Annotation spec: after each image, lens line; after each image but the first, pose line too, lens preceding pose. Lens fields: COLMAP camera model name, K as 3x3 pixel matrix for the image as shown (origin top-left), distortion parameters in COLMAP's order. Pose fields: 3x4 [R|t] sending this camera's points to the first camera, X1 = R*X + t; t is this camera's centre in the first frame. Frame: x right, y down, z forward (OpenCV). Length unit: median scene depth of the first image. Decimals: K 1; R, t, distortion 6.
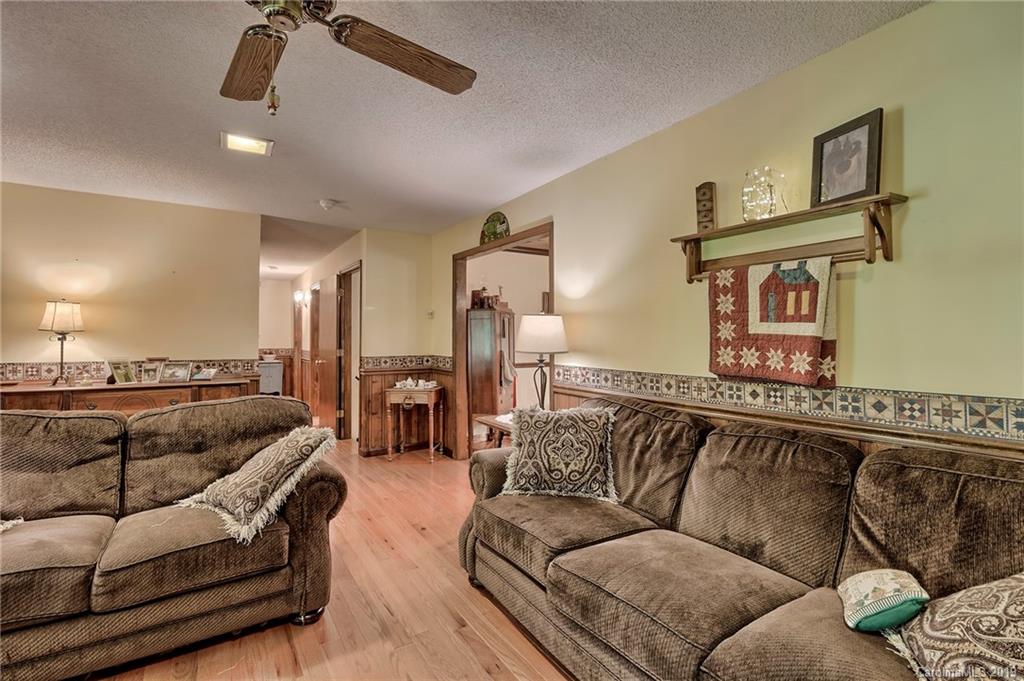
lens RADIAL K [[469.4, 0, 509.9], [0, 469.4, 336.6], [0, 0, 1]] dist [0.000882, -0.000396]
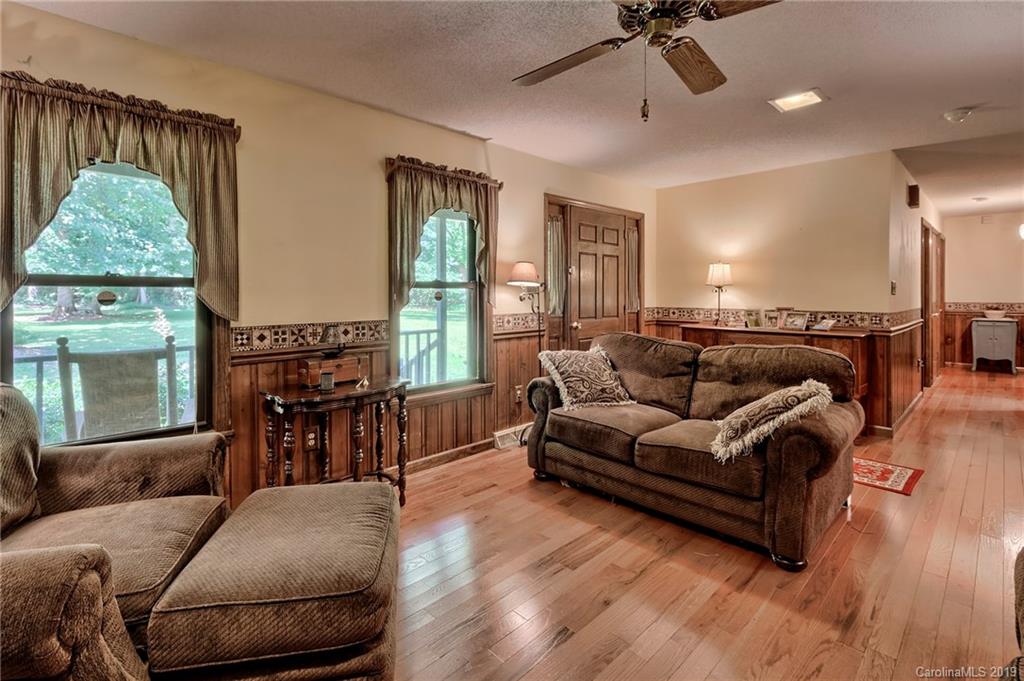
lens RADIAL K [[483.4, 0, 503.9], [0, 483.4, 304.8], [0, 0, 1]] dist [0.003200, 0.000087]
pose [[0.204381, 0.024039, -0.978596, 0.429542], [0.008031, 0.999624, 0.026233, 0.004860], [0.978858, -0.013221, 0.204111, 0.180208]]
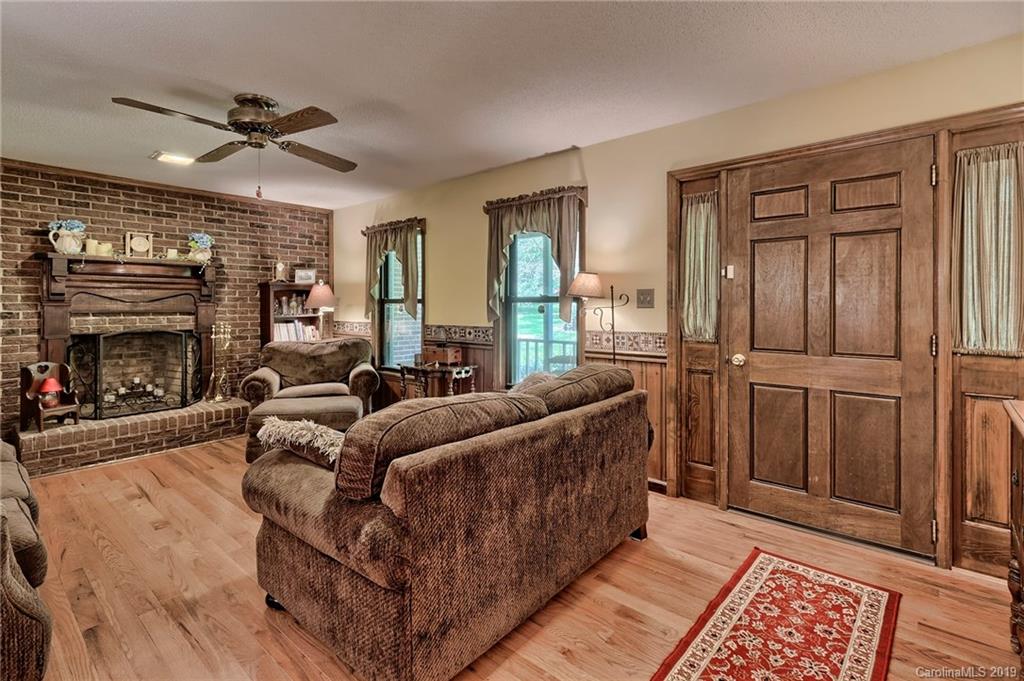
lens RADIAL K [[483.4, 0, 503.9], [0, 483.4, 304.8], [0, 0, 1]] dist [0.003200, 0.000087]
pose [[-0.961119, 0.008792, -0.275995, -0.545281], [0.009649, 0.999952, -0.001747, 0.001299], [0.275966, -0.004342, -0.961158, 1.929149]]
